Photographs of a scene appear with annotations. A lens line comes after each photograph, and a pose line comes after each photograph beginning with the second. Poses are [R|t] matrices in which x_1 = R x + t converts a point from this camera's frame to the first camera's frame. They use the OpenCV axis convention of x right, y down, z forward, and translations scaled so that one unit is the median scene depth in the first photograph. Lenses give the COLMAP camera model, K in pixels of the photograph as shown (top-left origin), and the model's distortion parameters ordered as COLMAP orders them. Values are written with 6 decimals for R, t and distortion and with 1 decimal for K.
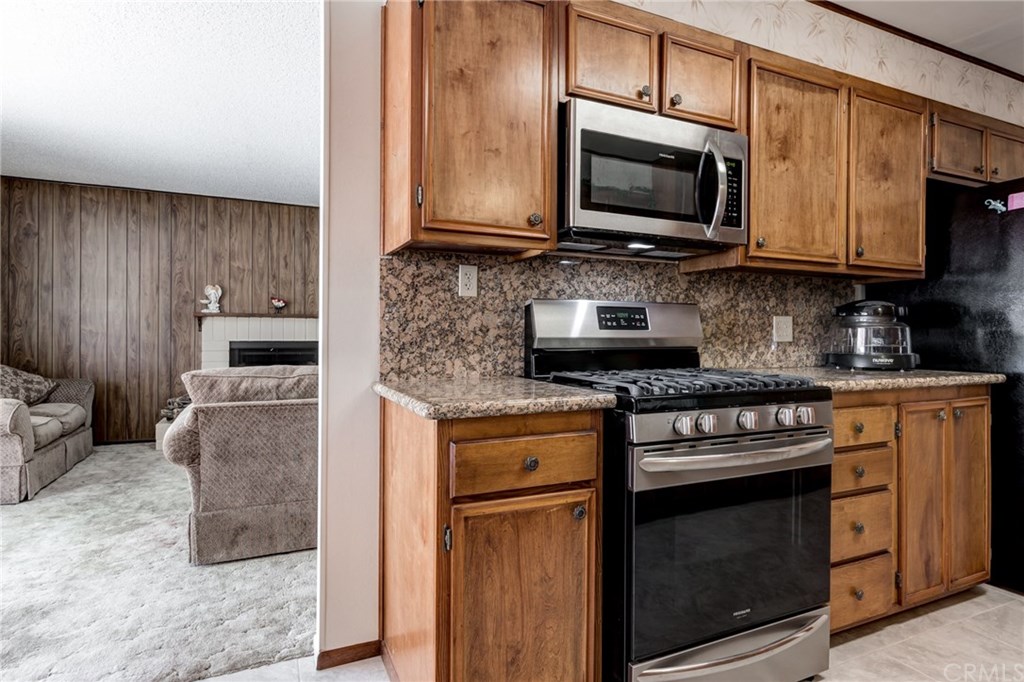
lens RADIAL K [[551.3, 0, 511.1], [0, 551.3, 334.8], [0, 0, 1]] dist [-0.001199, 0.001539]
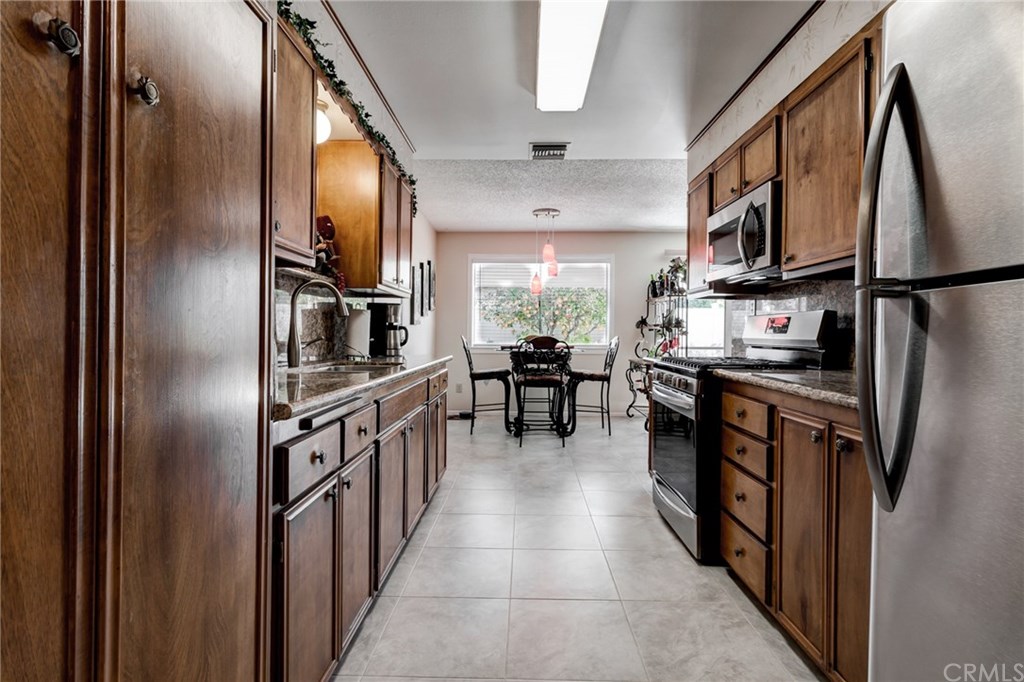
lens RADIAL K [[473.3, 0, 516.0], [0, 473.3, 334.7], [0, 0, 1]] dist [0.000079, 0.001102]
pose [[-0.429884, -0.007393, -0.902854, 1.293199], [-0.016383, 0.999866, -0.000387, 0.005480], [0.902736, 0.014625, -0.429947, 0.730044]]
